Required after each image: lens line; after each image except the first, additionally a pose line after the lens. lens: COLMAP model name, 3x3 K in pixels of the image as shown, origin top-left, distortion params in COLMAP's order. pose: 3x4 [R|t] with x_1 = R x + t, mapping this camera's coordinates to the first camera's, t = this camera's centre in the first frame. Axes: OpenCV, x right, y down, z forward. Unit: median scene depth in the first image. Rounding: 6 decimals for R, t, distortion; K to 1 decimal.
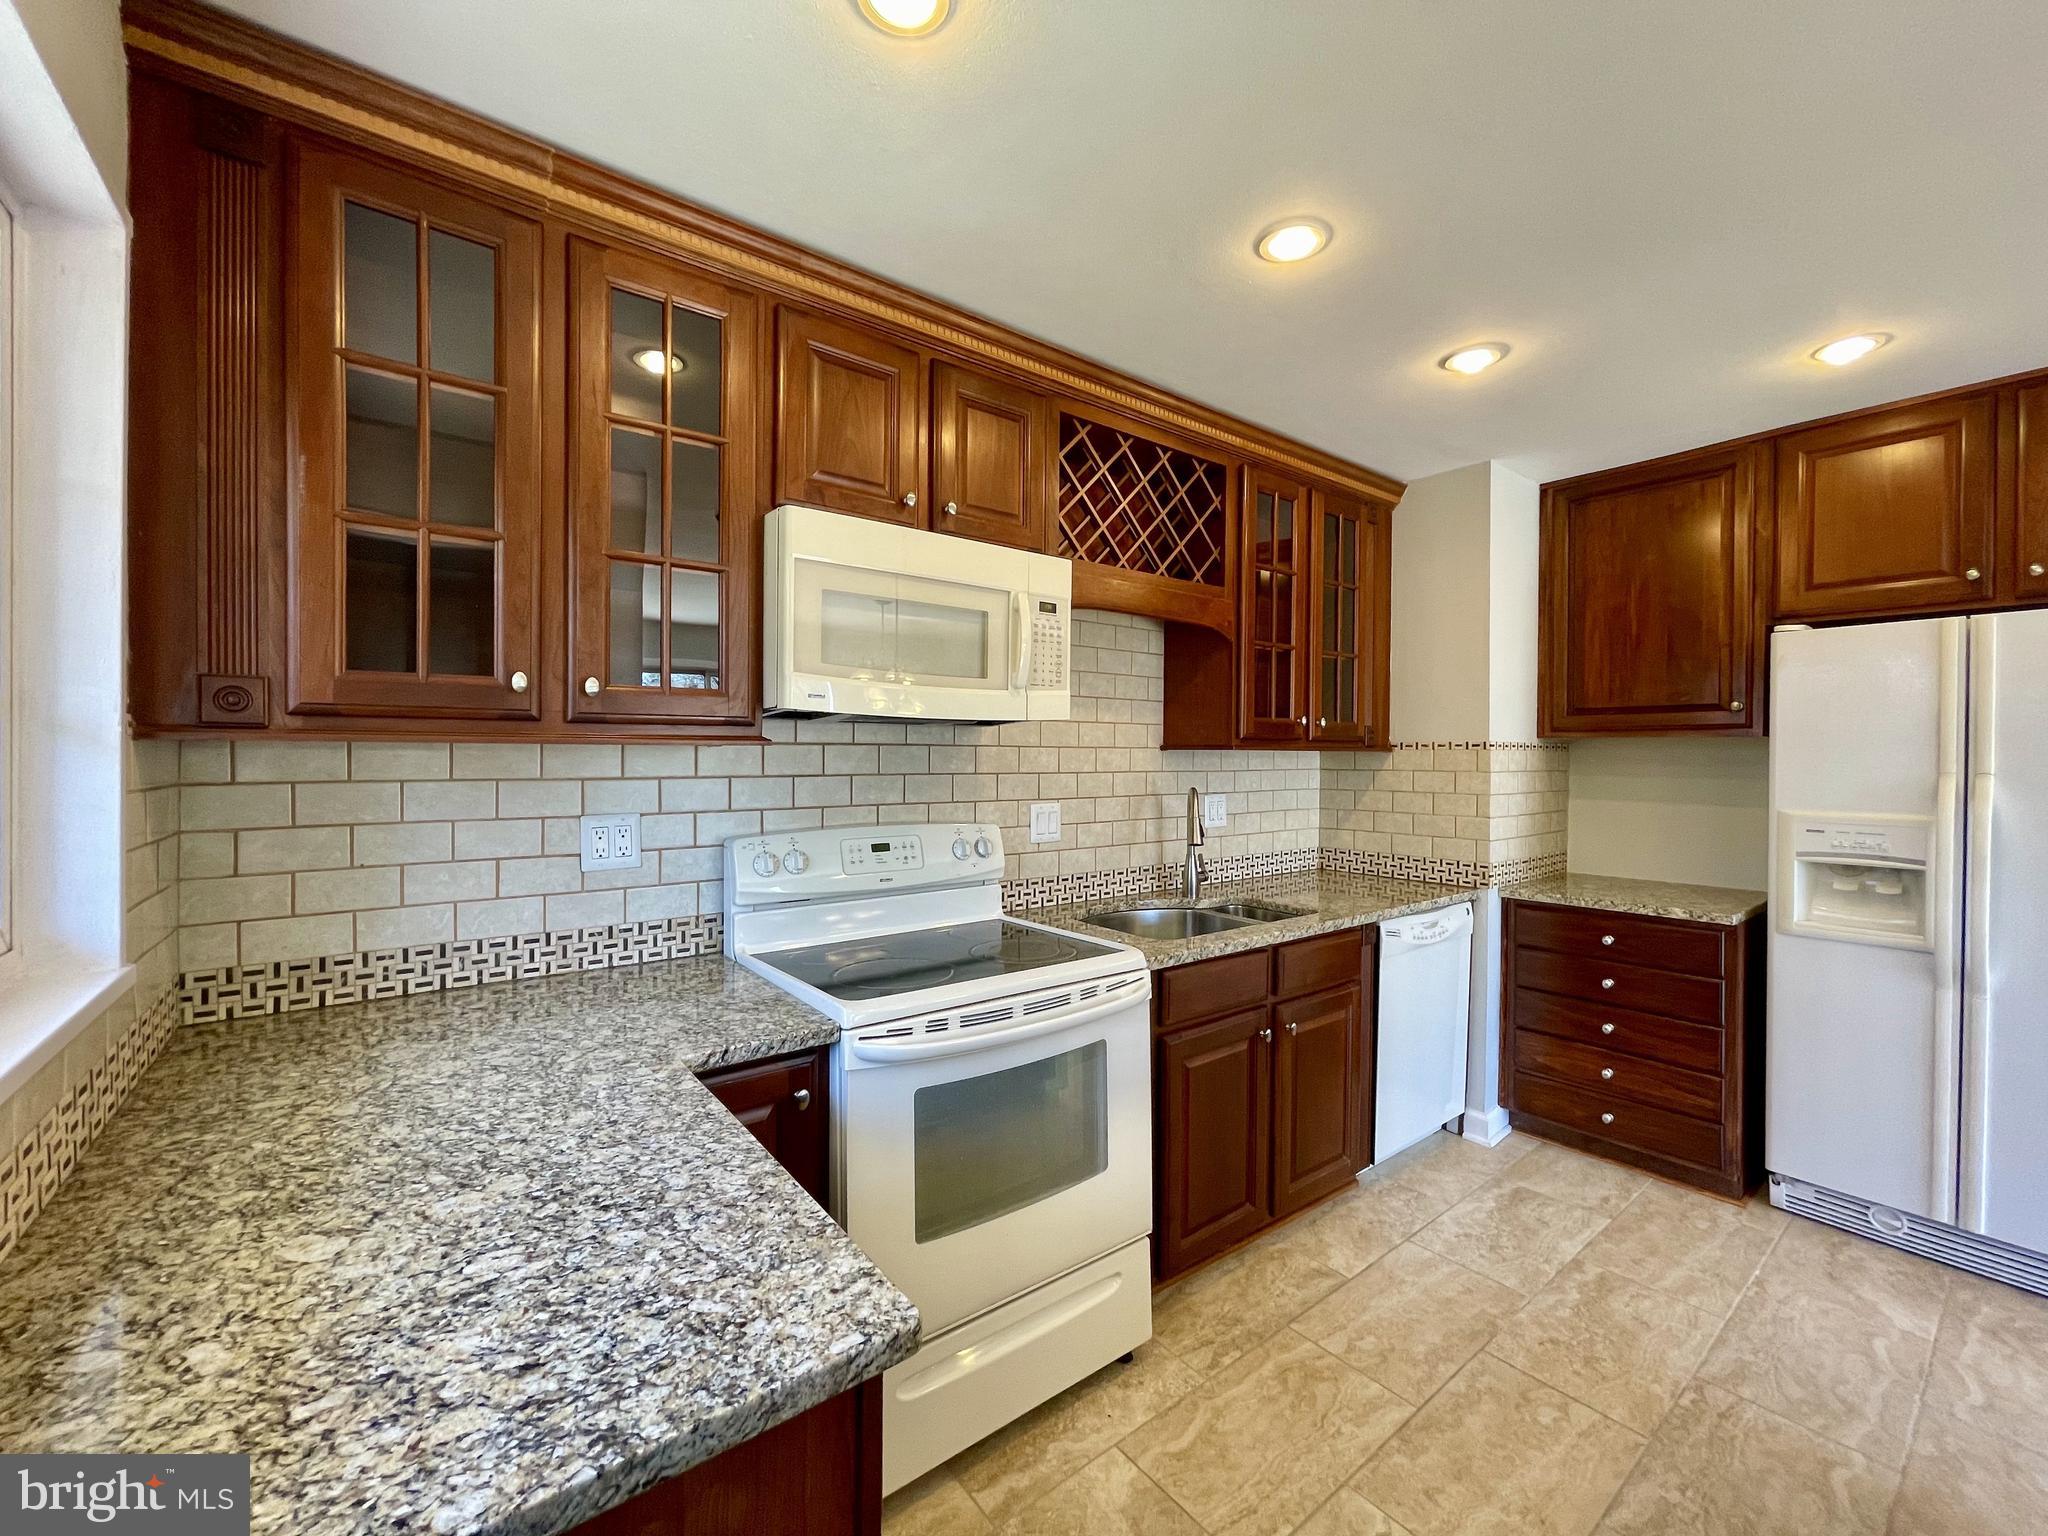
lens RADIAL K [[828.3, 0, 1027.3], [0, 828.3, 759.8], [0, 0, 1]] dist [-0.005438, 0.001725]
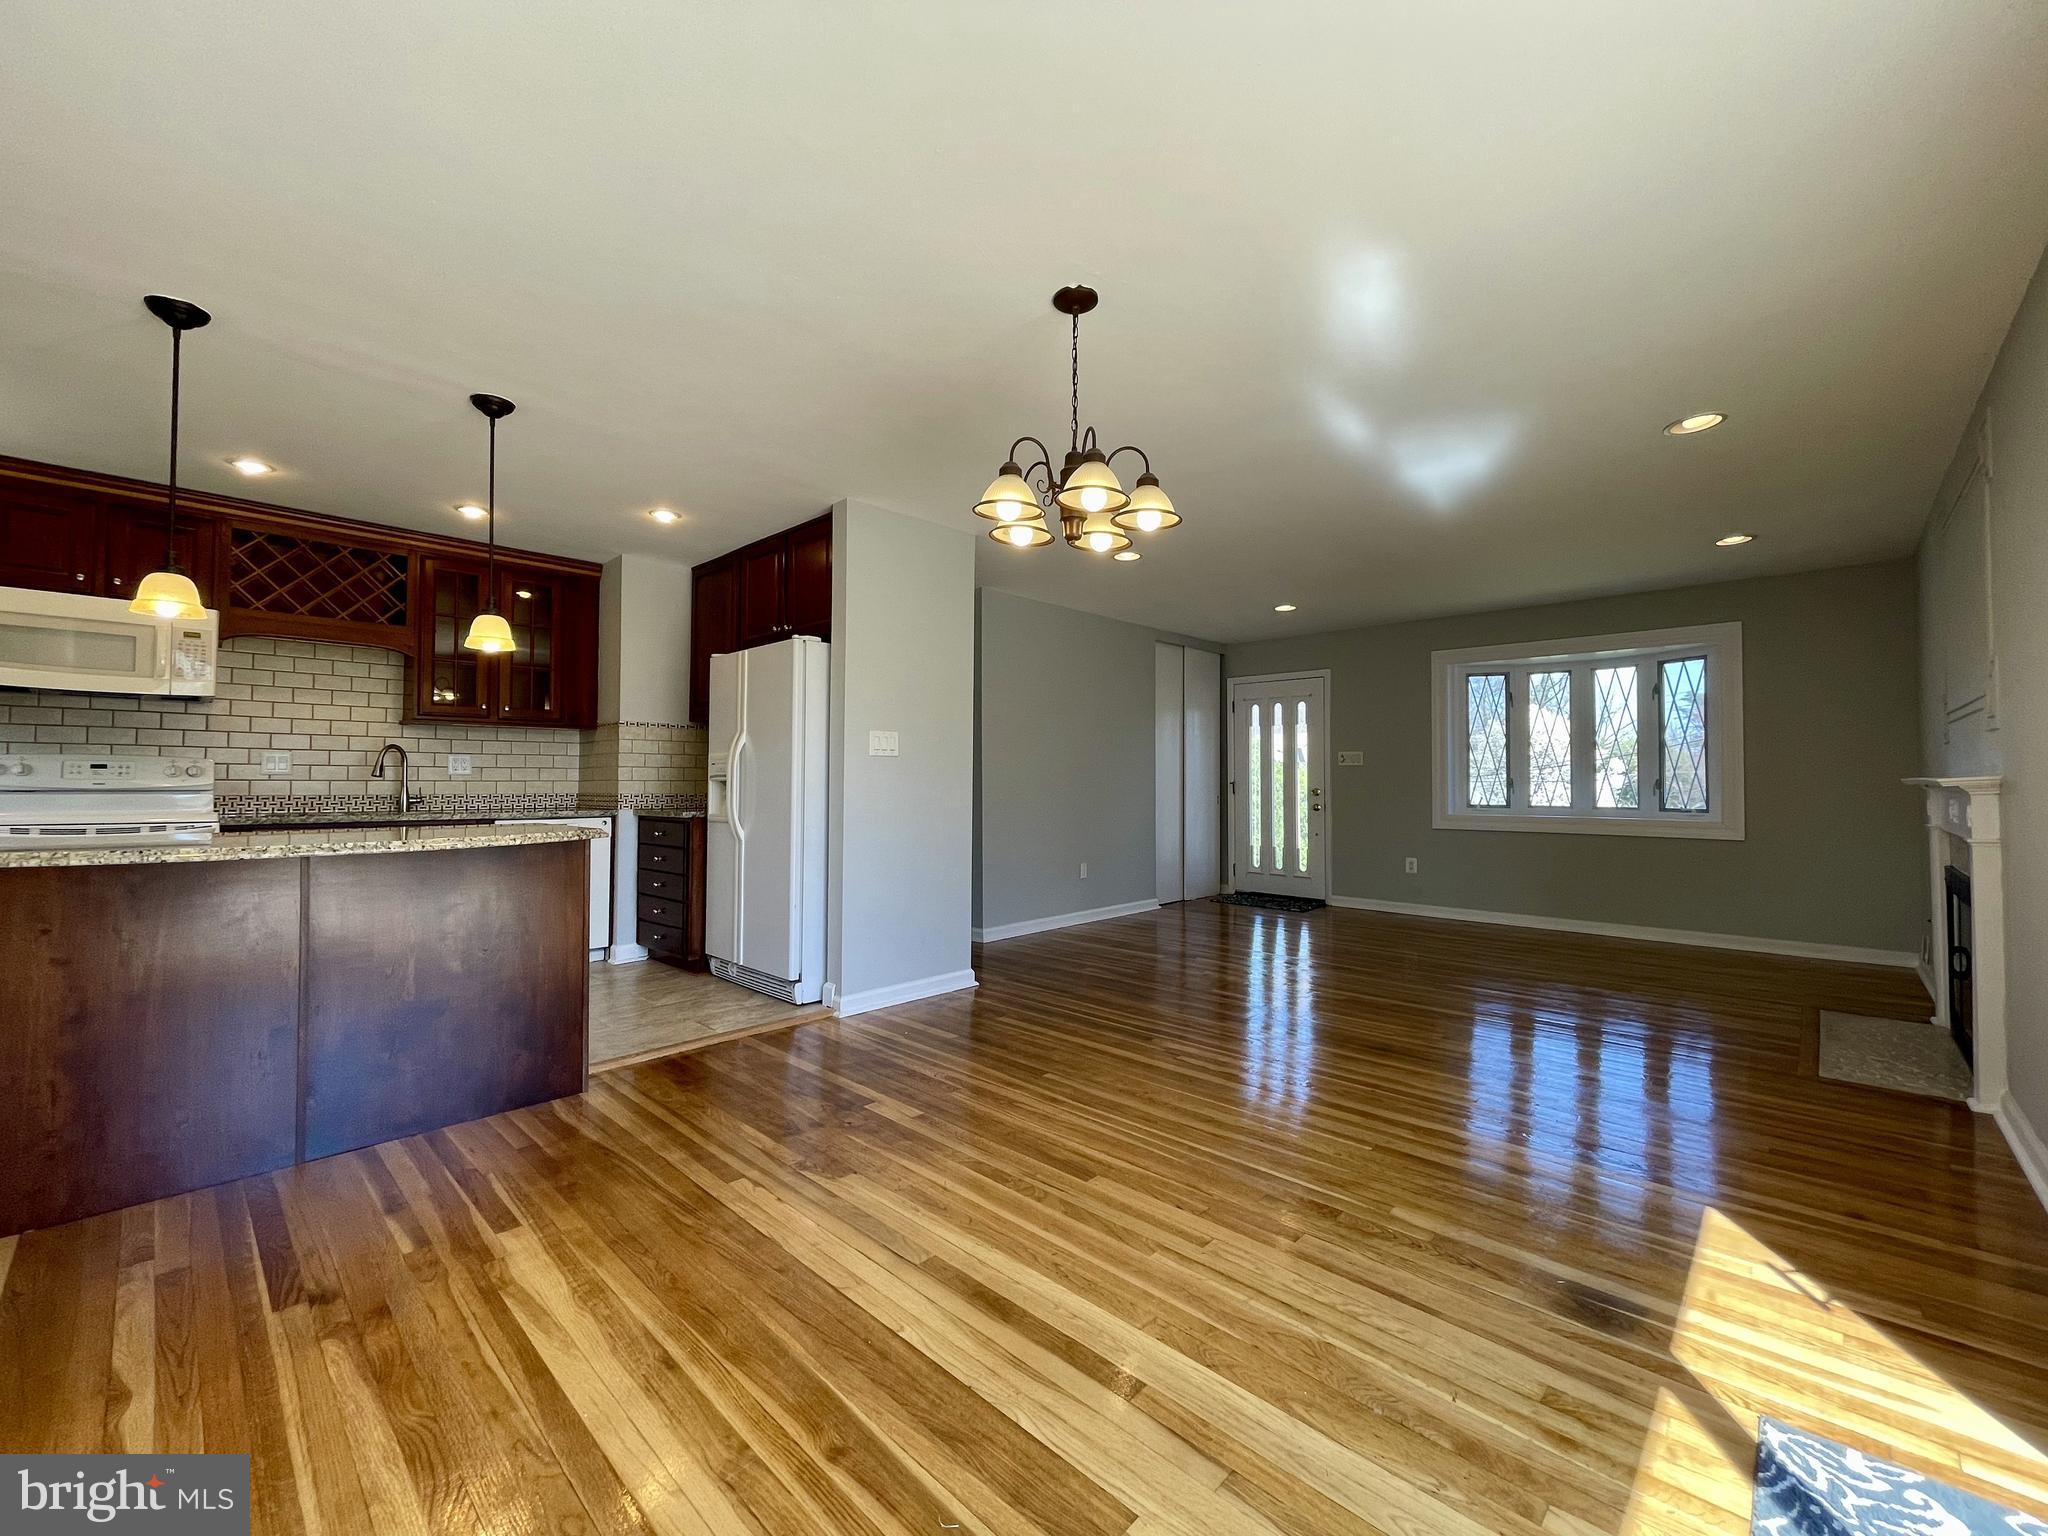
lens RADIAL K [[828.3, 0, 1018.2], [0, 828.3, 762.1], [0, 0, 1]] dist [-0.005438, 0.001725]
pose [[0.989762, 0.000351, 0.142728, 1.384915], [0.004674, 0.999381, -0.034866, 0.152102], [-0.142652, 0.035176, 0.989148, -0.944475]]
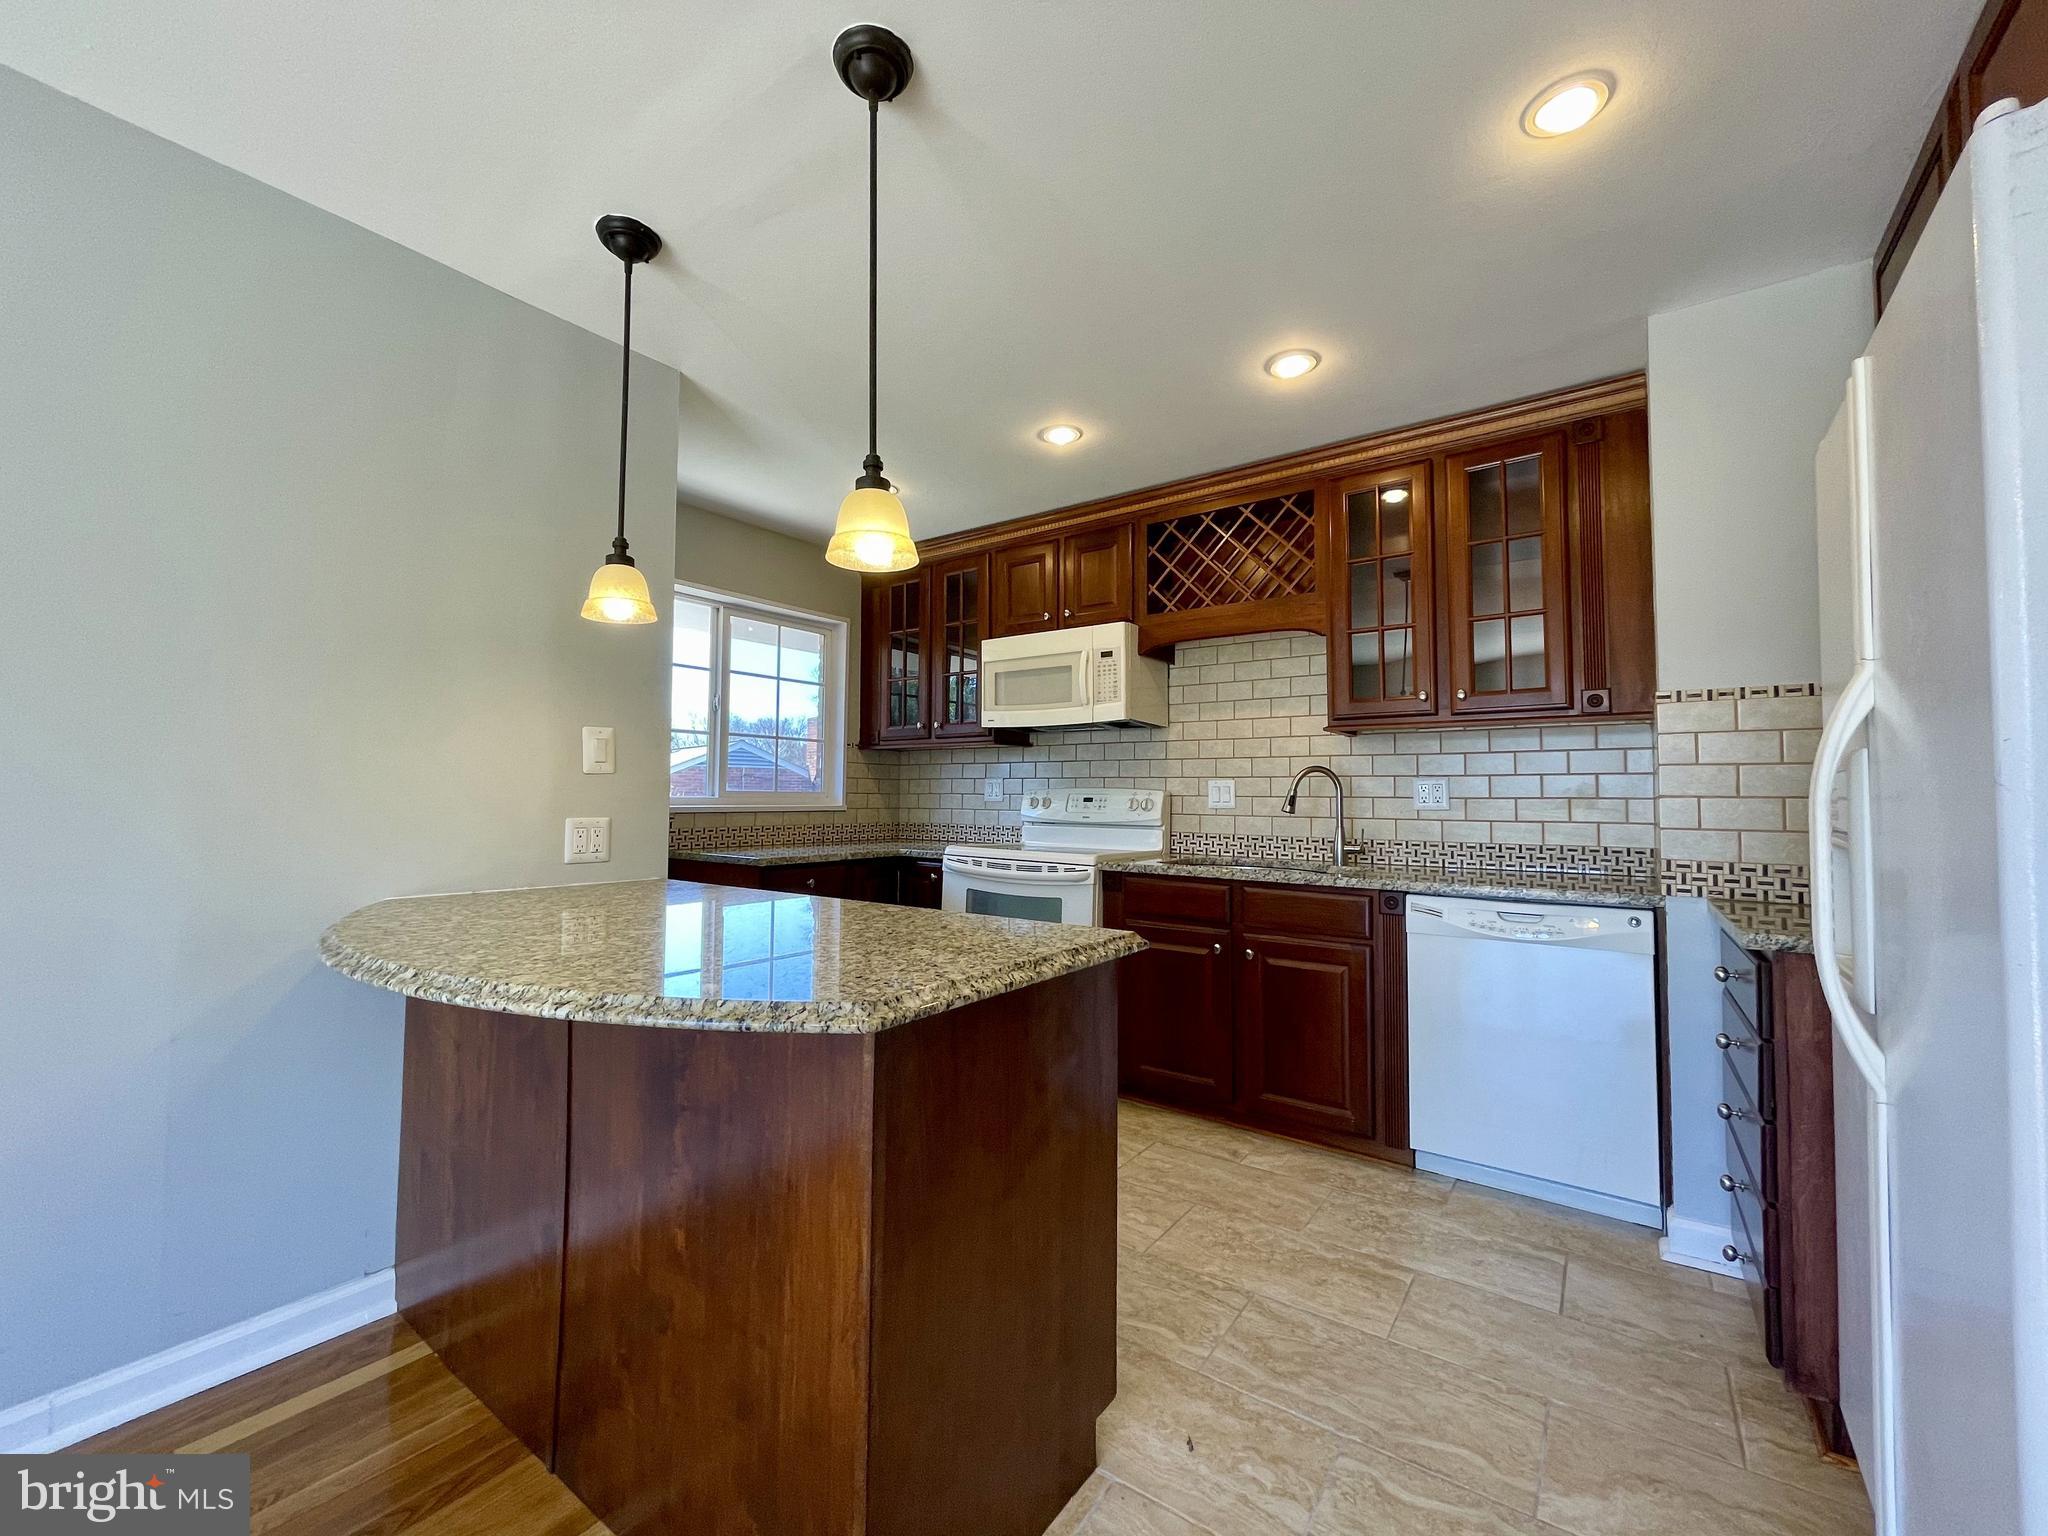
lens RADIAL K [[828.3, 0, 1006.0], [0, 828.3, 761.3], [0, 0, 1]] dist [-0.005438, 0.001725]
pose [[0.265933, -0.044217, -0.962977, 1.369664], [-0.016709, 0.998586, -0.050467, 0.105721], [0.963847, 0.029511, 0.264819, 0.315172]]
